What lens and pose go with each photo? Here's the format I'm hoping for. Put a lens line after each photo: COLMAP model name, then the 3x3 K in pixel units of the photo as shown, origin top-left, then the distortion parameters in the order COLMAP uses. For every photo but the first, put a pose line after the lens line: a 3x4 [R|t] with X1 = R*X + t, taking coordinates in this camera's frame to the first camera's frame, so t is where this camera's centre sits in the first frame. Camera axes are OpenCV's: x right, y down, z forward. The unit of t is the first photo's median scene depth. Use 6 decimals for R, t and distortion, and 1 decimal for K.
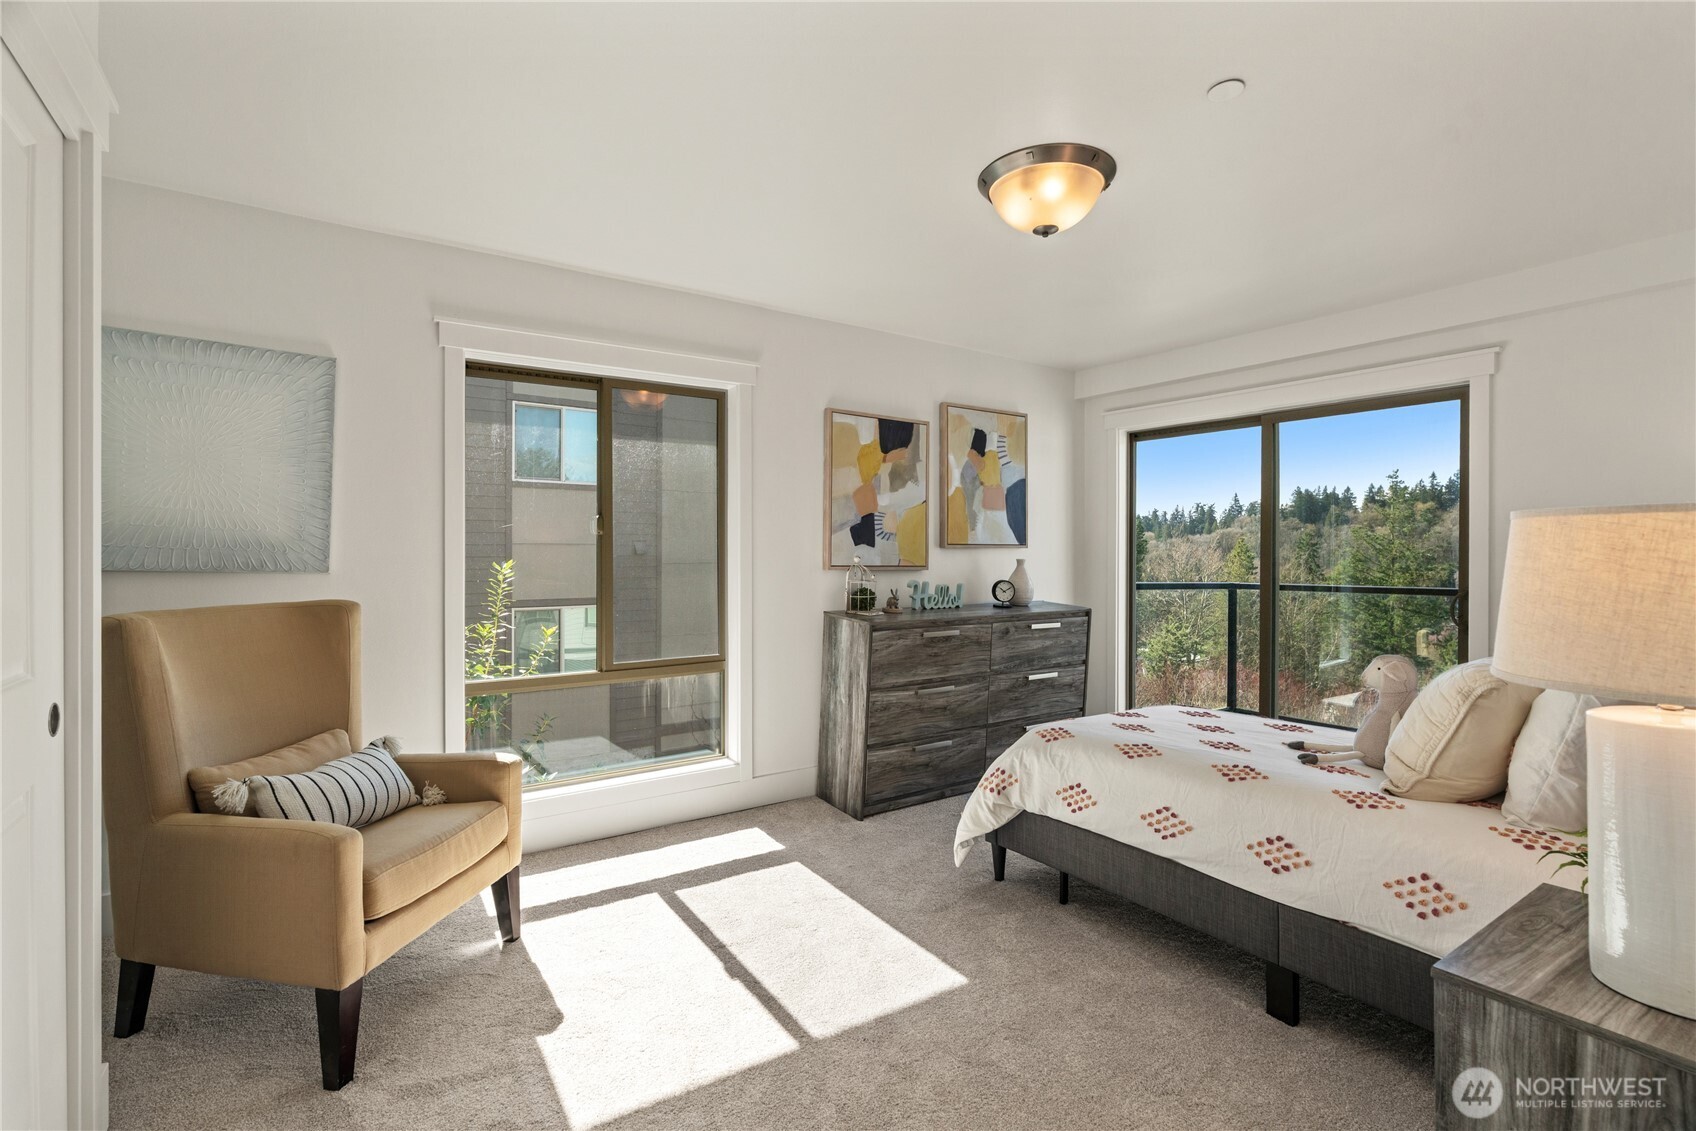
lens RADIAL K [[783.4, 0, 844.5], [0, 783.4, 563.4], [0, 0, 1]] dist [-0.014491, 0.006599]
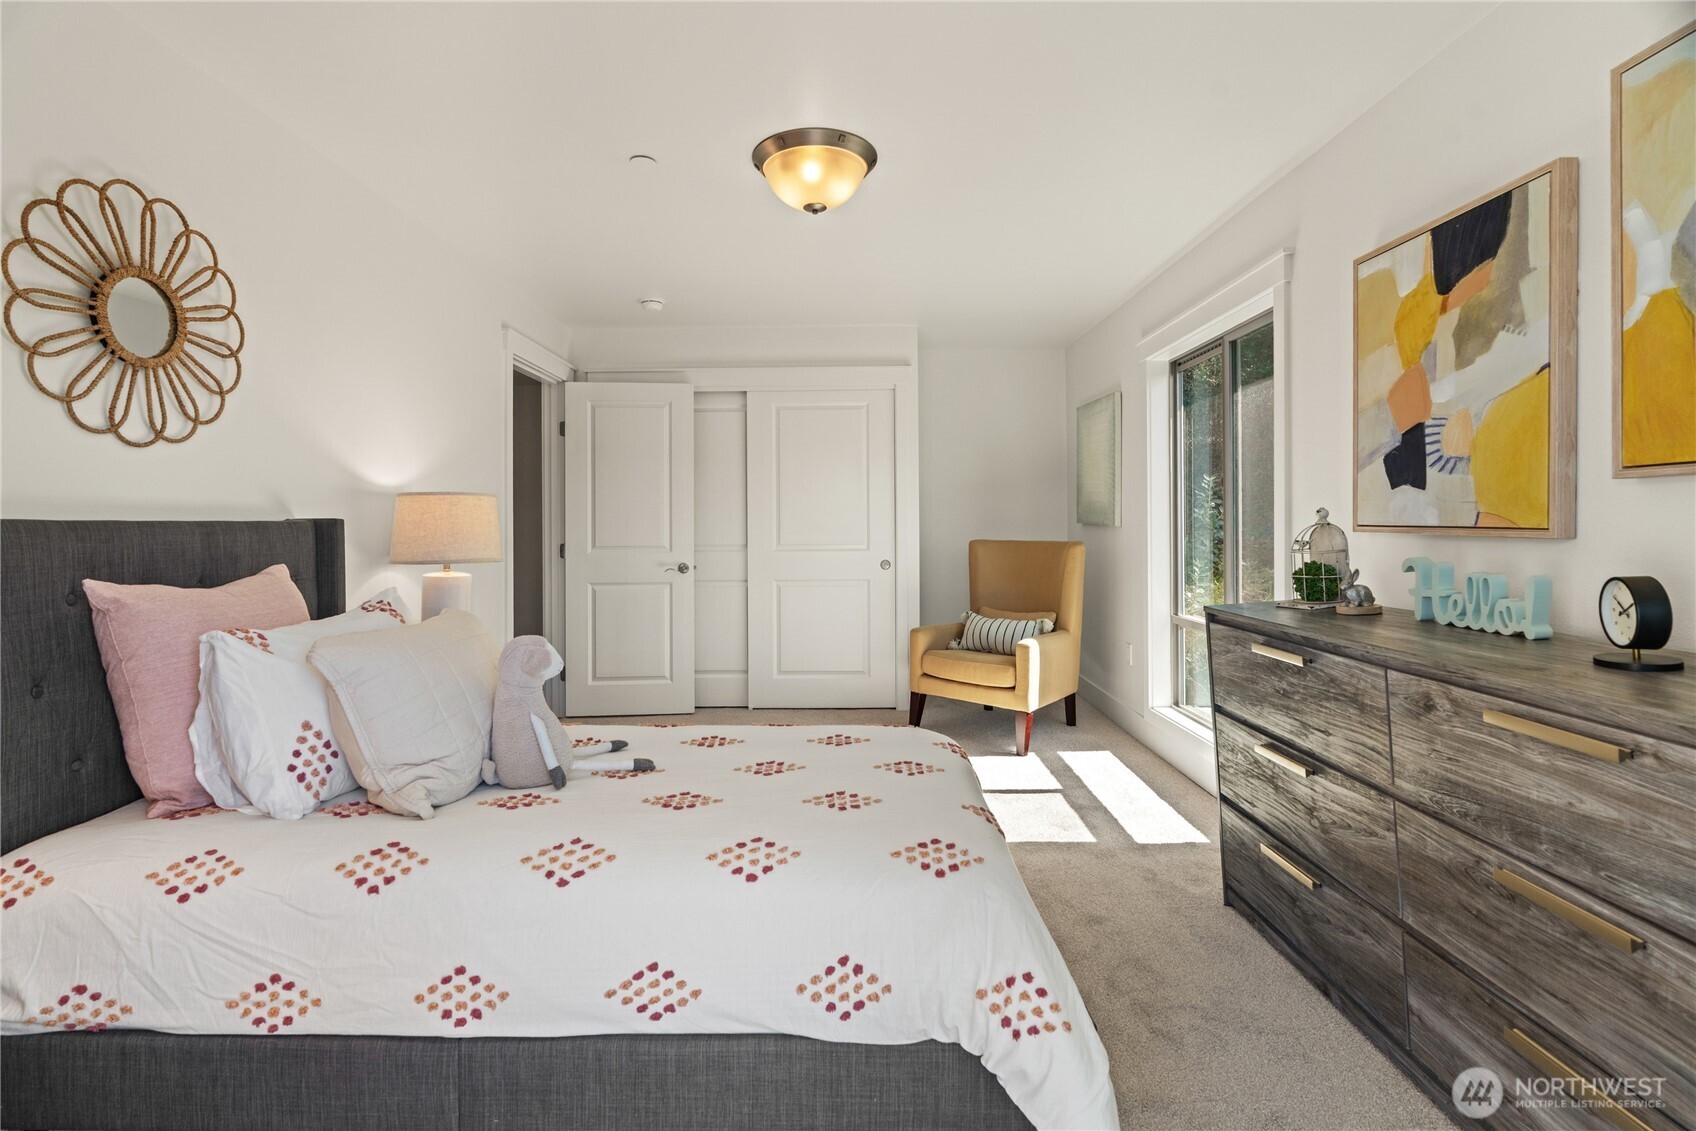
lens RADIAL K [[783.4, 0, 844.5], [0, 783.4, 563.4], [0, 0, 1]] dist [-0.014491, 0.006599]
pose [[-0.562008, 0.039320, -0.826197, 0.664078], [-0.012535, 0.998350, 0.056040, 0.003398], [0.827037, 0.041852, -0.560588, 0.972418]]
